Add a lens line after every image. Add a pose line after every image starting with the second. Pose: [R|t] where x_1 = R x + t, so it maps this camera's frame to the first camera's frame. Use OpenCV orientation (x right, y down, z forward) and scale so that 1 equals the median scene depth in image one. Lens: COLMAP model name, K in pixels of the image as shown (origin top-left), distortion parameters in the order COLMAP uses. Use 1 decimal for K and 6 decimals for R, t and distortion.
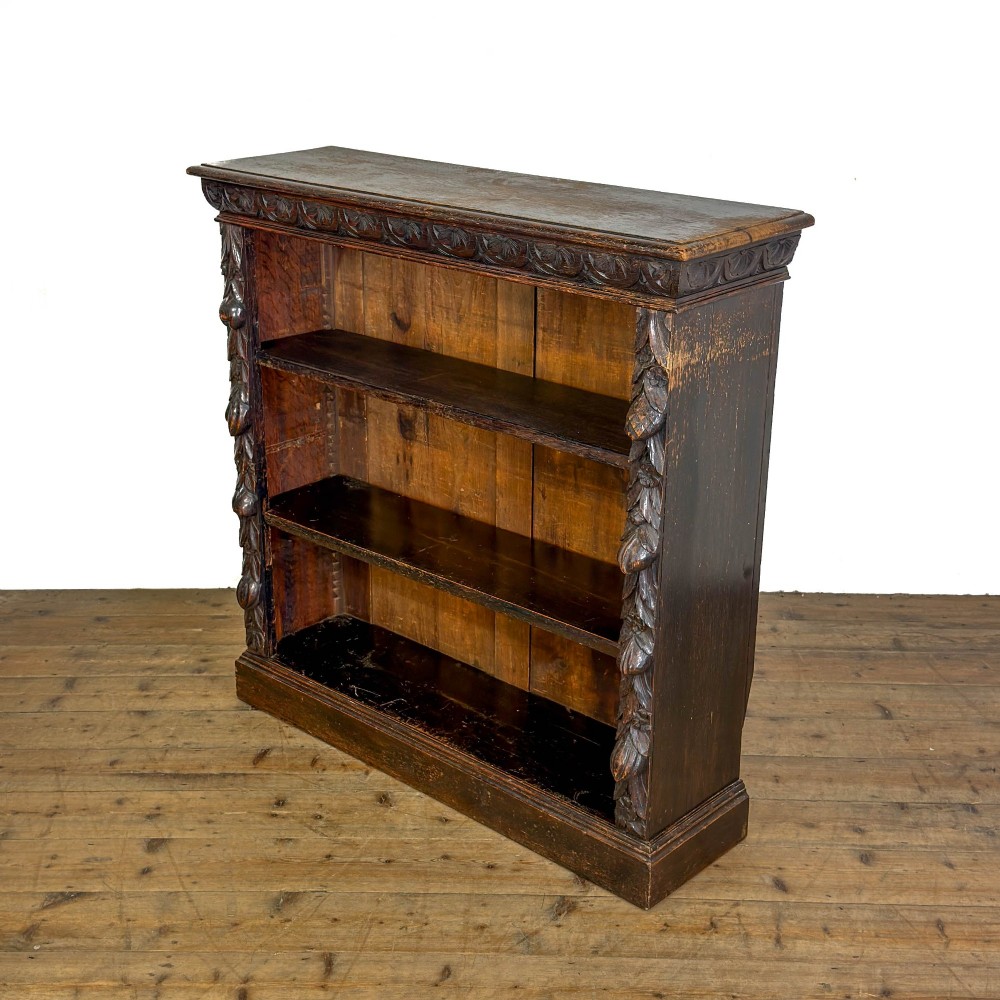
lens RADIAL K [[1532.6, 0, 500.0], [0, 1532.6, 500.0], [0, 0, 1]] dist [0.188340, -0.126777]
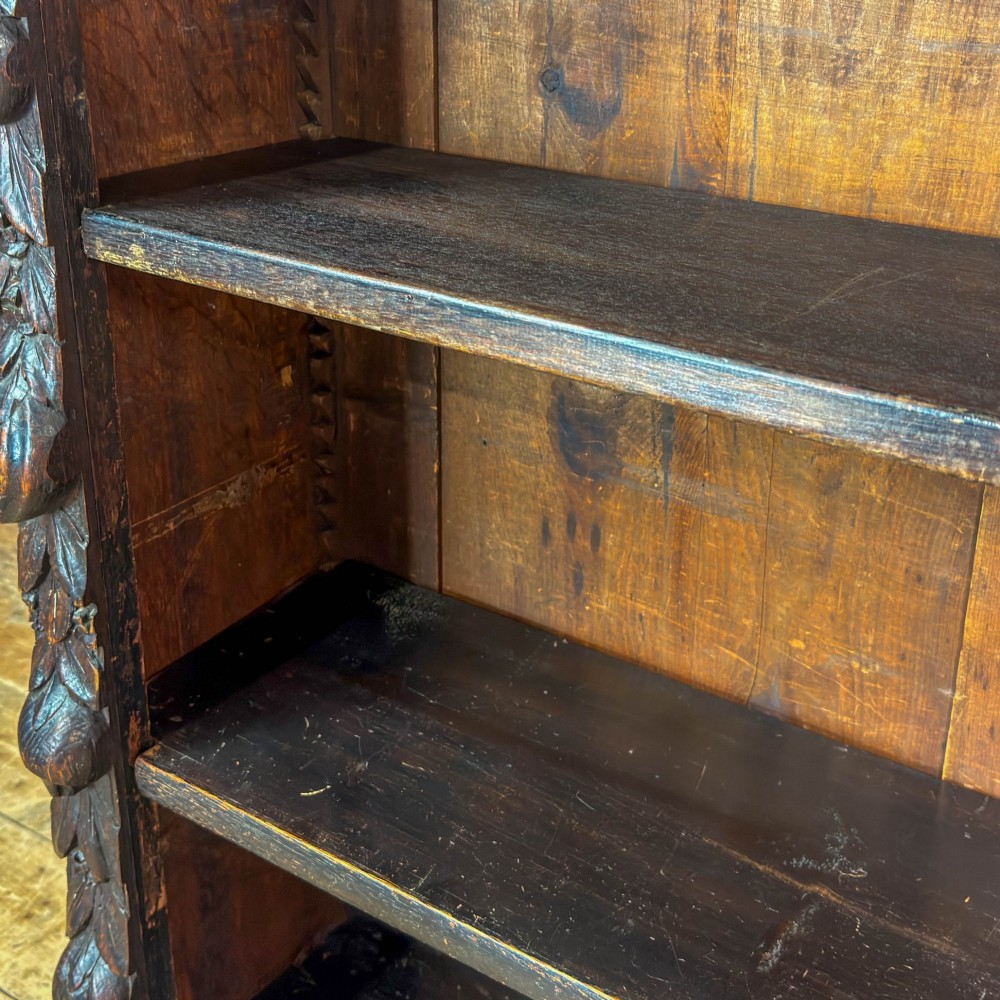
lens RADIAL K [[1394.9, 0, 515.0], [0, 1394.9, 369.0], [0, 0, 1]] dist [0.152923, -0.027335]
pose [[0.989046, -0.047522, 0.139746, -0.115206], [0.045402, 0.998801, 0.018326, -0.067664], [-0.140449, -0.011780, 0.990018, 0.718016]]
